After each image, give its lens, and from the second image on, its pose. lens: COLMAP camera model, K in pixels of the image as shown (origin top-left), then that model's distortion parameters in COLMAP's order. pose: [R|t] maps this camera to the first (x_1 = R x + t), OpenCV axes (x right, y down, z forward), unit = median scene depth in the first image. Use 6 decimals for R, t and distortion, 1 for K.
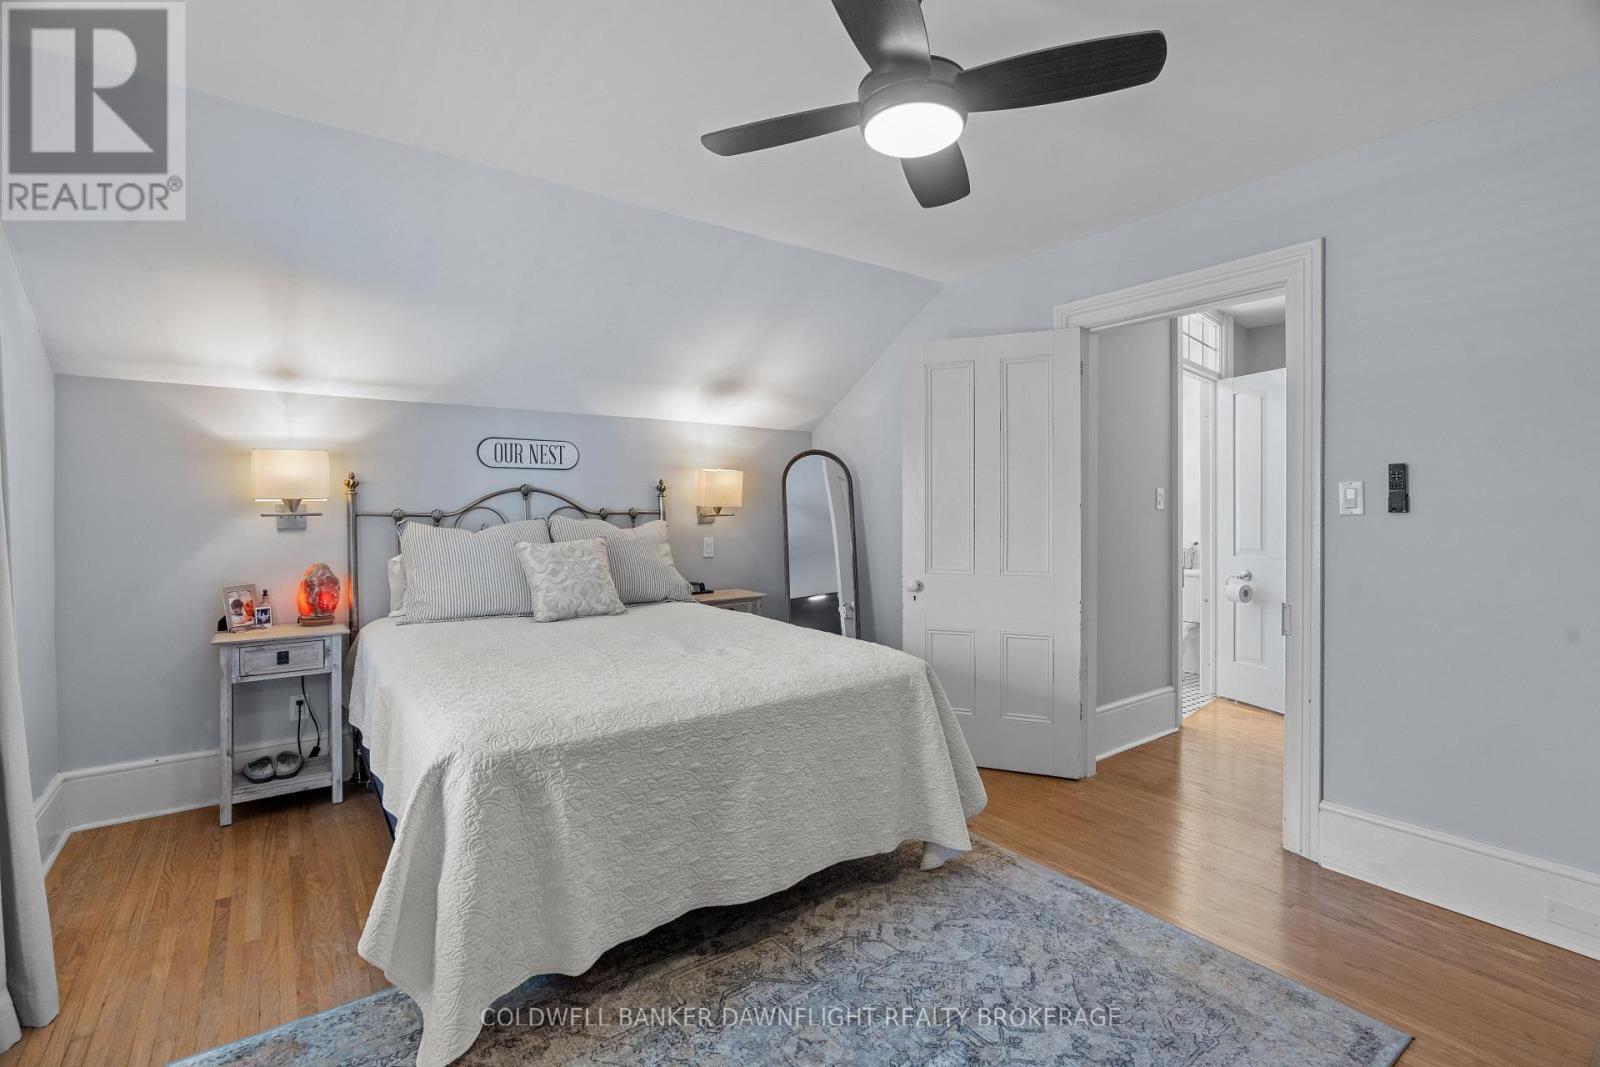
lens RADIAL K [[724.8, 0, 795.5], [0, 724.8, 507.3], [0, 0, 1]] dist [-0.008225, 0.001700]
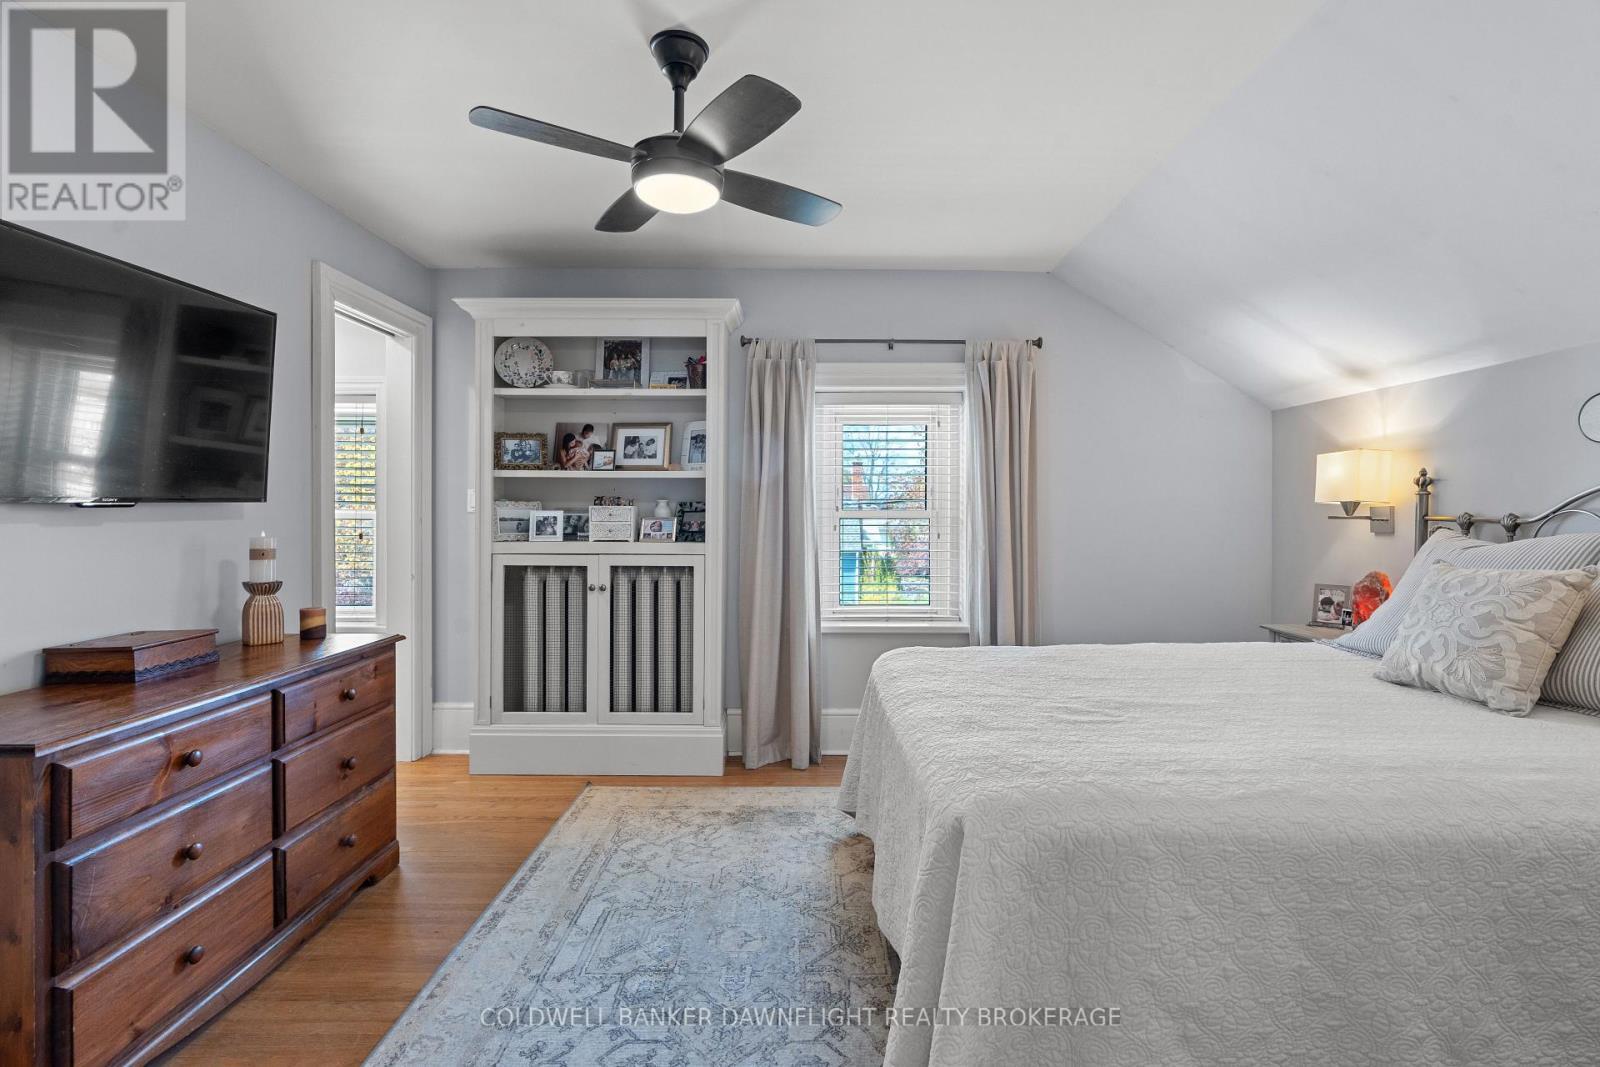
lens RADIAL K [[724.8, 0, 795.5], [0, 724.8, 507.3], [0, 0, 1]] dist [-0.008225, 0.001700]
pose [[-0.596017, -0.007067, -0.802941, 0.522178], [-0.007431, 0.999967, -0.003286, 0.005357], [0.802937, 0.004008, -0.596050, 0.971263]]
